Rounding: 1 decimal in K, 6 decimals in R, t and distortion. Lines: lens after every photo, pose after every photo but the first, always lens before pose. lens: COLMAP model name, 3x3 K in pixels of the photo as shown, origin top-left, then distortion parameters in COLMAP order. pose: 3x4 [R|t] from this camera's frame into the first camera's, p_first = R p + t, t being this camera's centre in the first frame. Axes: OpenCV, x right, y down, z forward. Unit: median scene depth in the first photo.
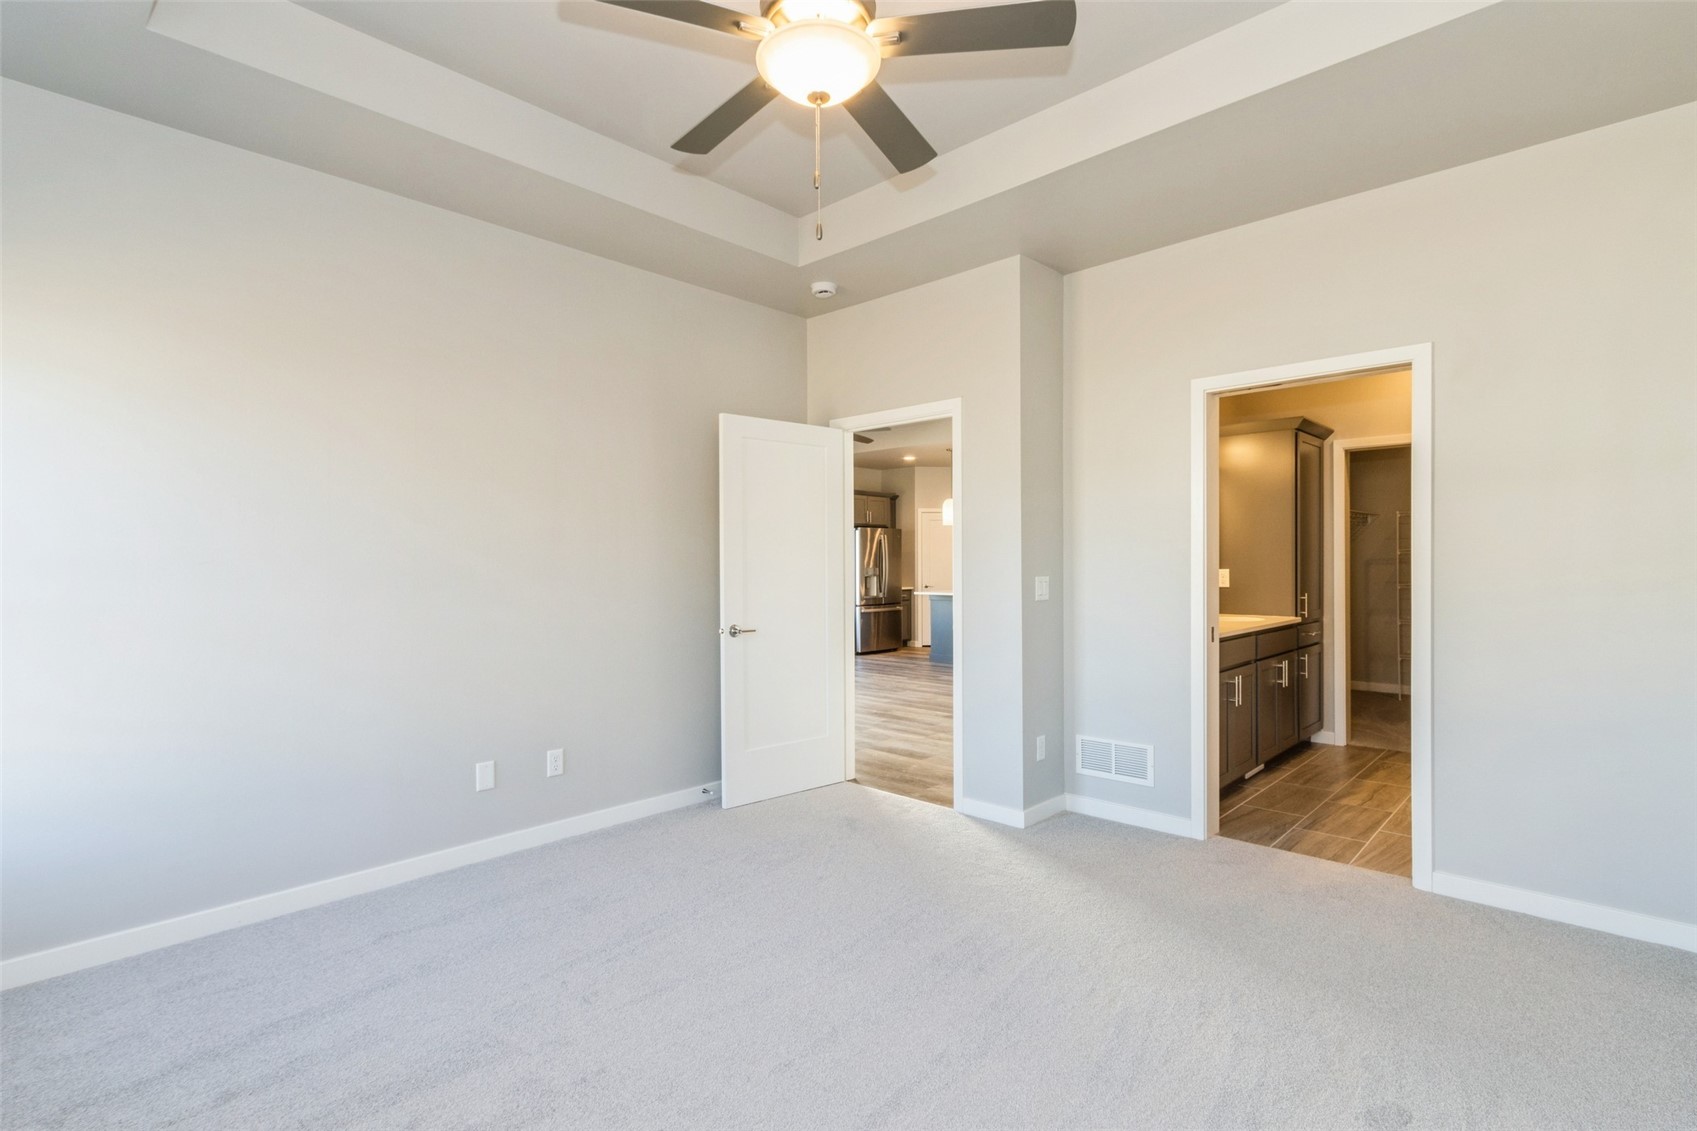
lens RADIAL K [[826.6, 0, 843.9], [0, 826.6, 568.6], [0, 0, 1]] dist [-0.004410, -0.000141]
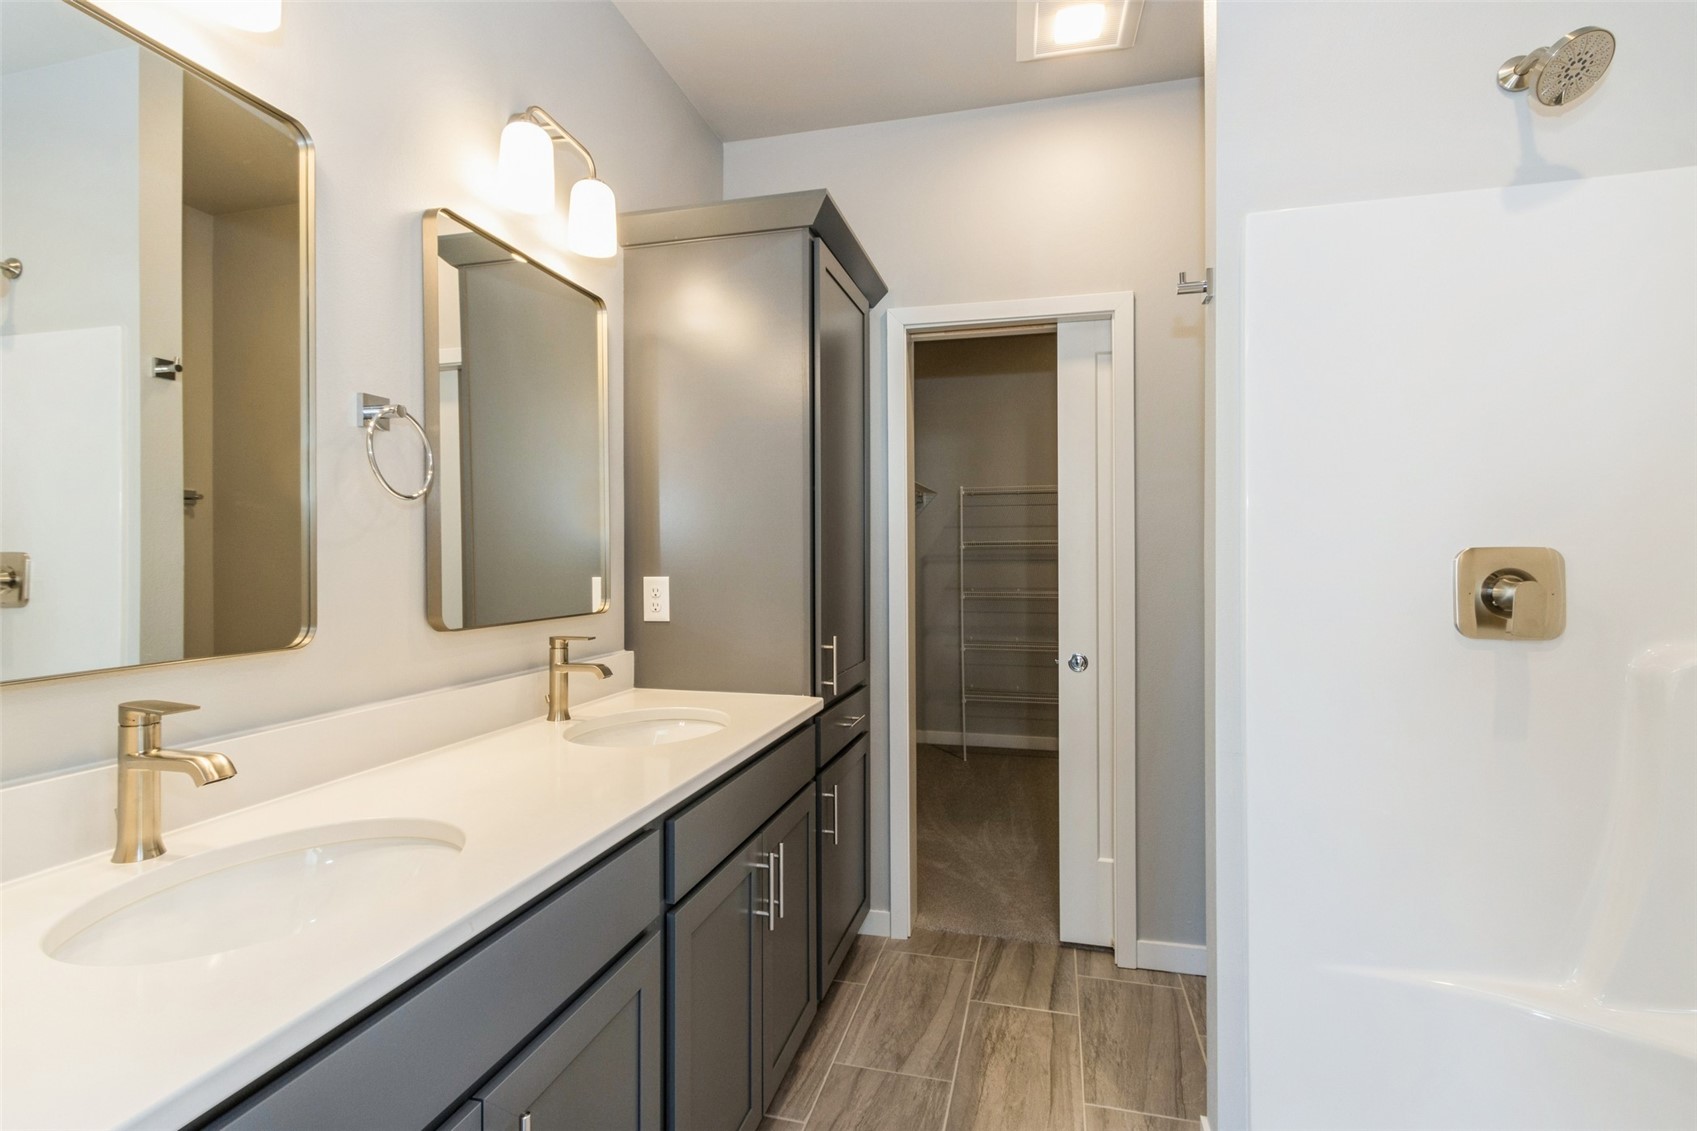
lens RADIAL K [[826.6, 0, 848.0], [0, 826.6, 562.7], [0, 0, 1]] dist [-0.004410, -0.000141]
pose [[0.875229, -0.001888, 0.483705, 0.348223], [0.004346, 0.999983, -0.003962, -0.004245], [-0.483689, 0.005570, 0.875222, 0.604327]]
